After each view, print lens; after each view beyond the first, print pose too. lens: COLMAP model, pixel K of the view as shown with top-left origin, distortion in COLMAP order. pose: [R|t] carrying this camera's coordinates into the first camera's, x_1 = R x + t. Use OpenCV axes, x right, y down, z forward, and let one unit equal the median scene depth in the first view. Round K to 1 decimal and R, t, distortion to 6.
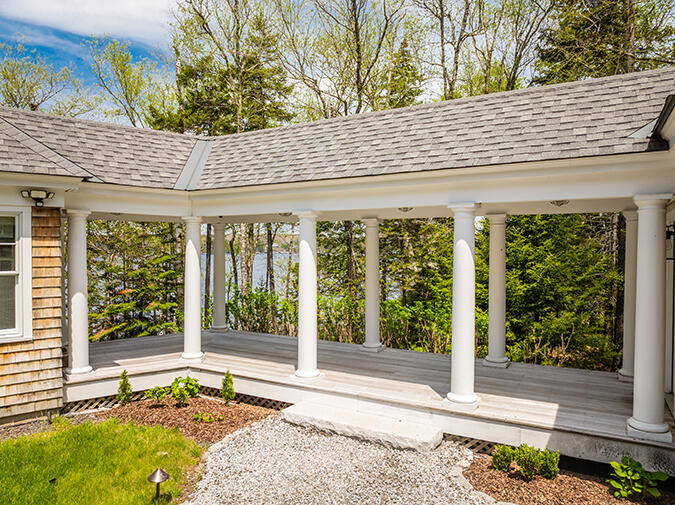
lens RADIAL K [[463.3, 0, 337.2], [0, 463.3, 254.1], [0, 0, 1]] dist [-0.001784, -0.002641]
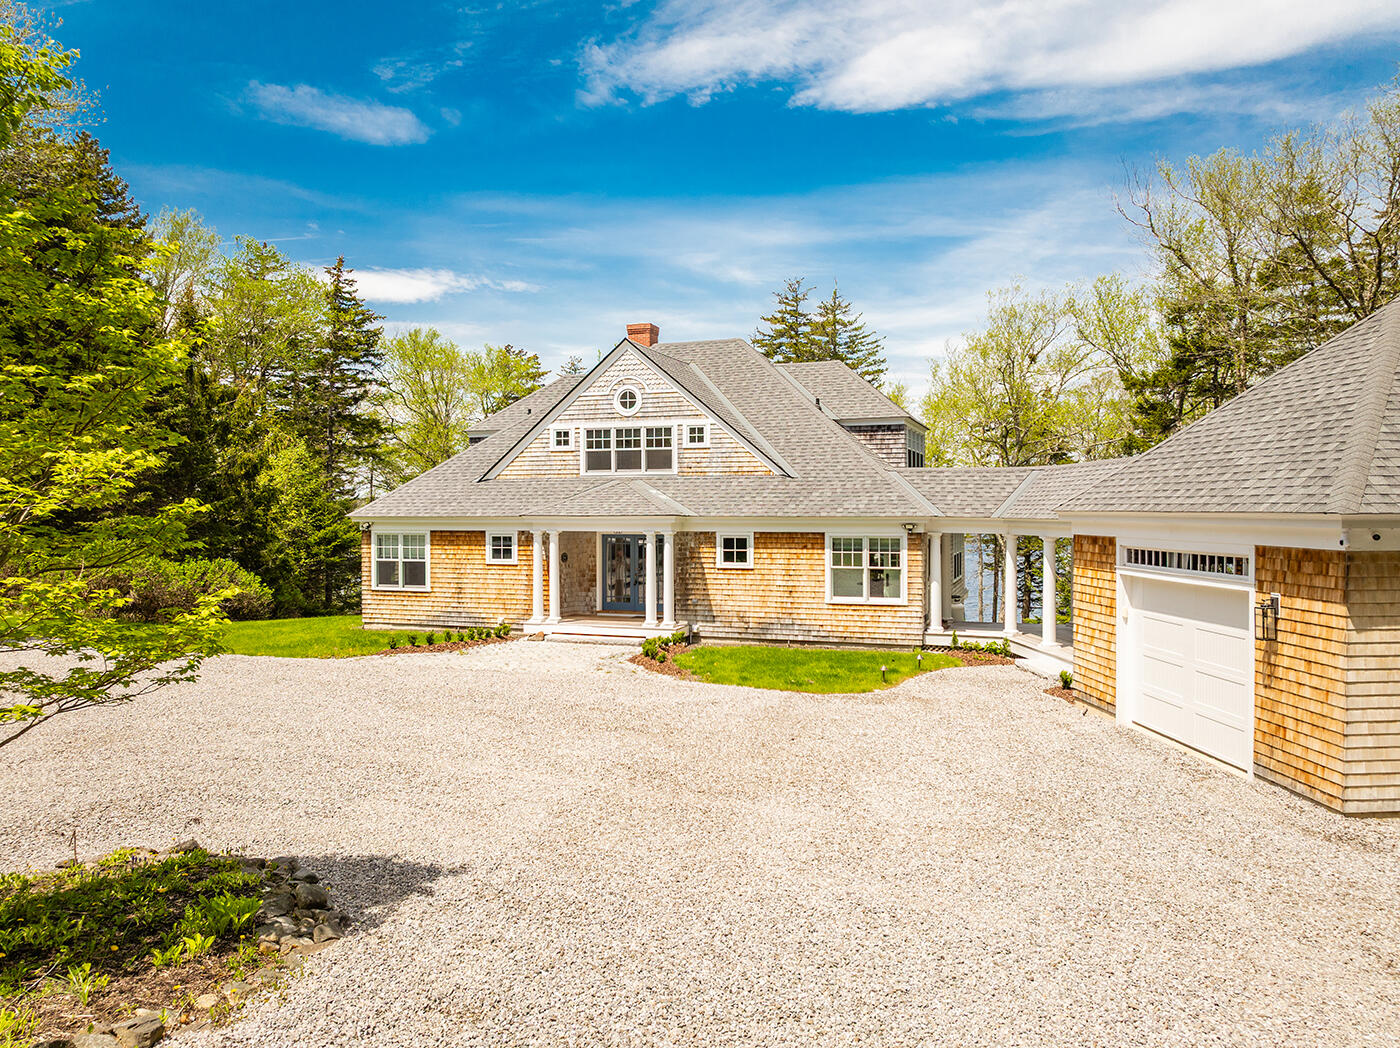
lens RADIAL K [[960.9, 0, 696.3], [0, 960.9, 520.9], [0, 0, 1]] dist [-0.001784, -0.002641]
pose [[0.506810, 0.011869, -0.861976, 2.099651], [-0.005502, 0.999929, 0.010534, -0.176652], [0.862040, -0.000596, 0.506840, -1.579835]]
